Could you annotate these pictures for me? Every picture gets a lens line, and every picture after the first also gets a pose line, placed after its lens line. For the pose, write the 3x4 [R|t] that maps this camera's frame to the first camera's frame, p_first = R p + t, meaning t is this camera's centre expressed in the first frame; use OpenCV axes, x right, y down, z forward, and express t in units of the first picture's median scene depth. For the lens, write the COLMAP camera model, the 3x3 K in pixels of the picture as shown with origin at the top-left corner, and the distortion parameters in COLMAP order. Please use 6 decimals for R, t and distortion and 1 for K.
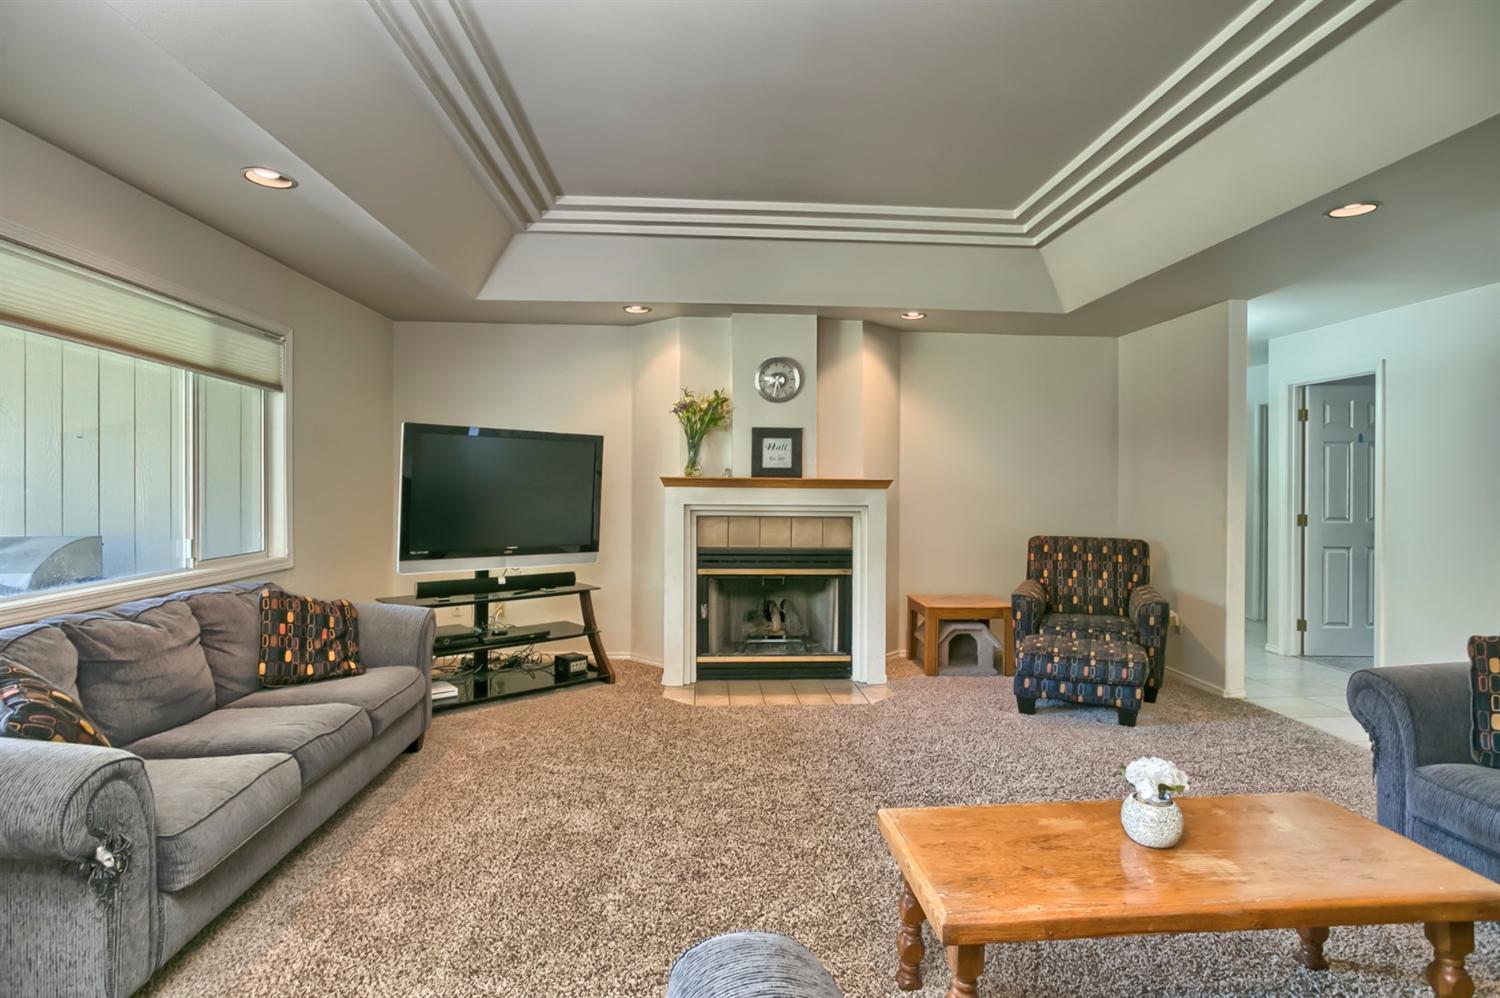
lens RADIAL K [[795.0, 0, 746.7], [0, 795.0, 490.2], [0, 0, 1]] dist [-0.003078, 0.004851]
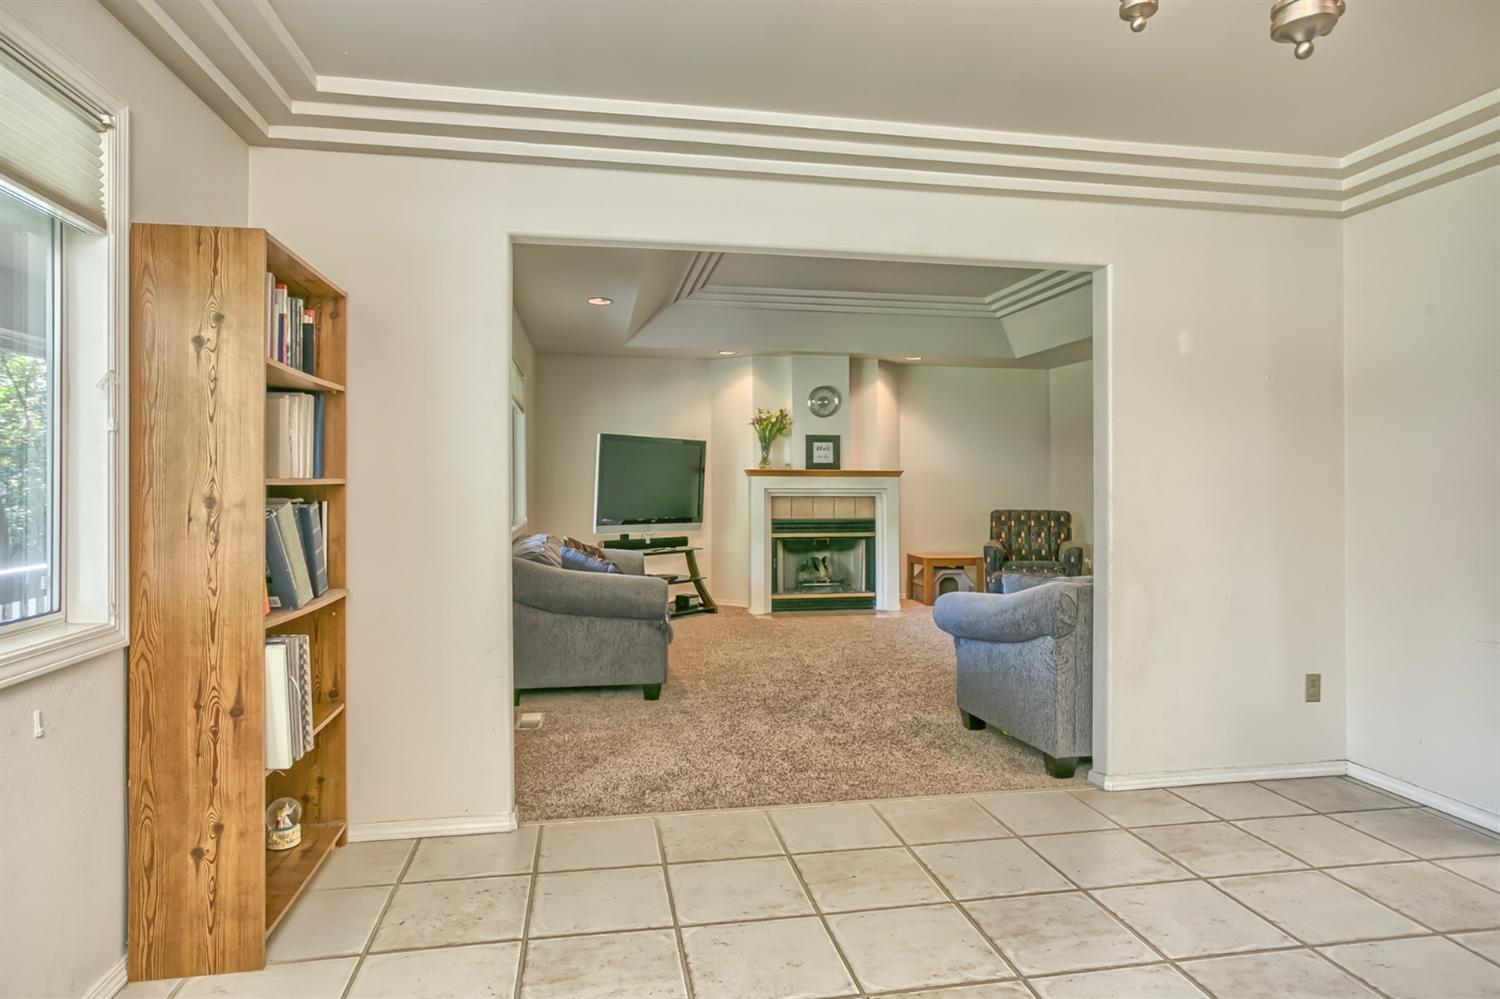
lens RADIAL K [[865.4, 0, 751.0], [0, 865.4, 489.7], [0, 0, 1]] dist [0.002597, -0.002037]
pose [[0.993702, -0.008960, 0.111695, -0.266392], [0.008880, 0.999960, 0.001210, 0.017049], [-0.111702, -0.000211, 0.993742, -0.537229]]
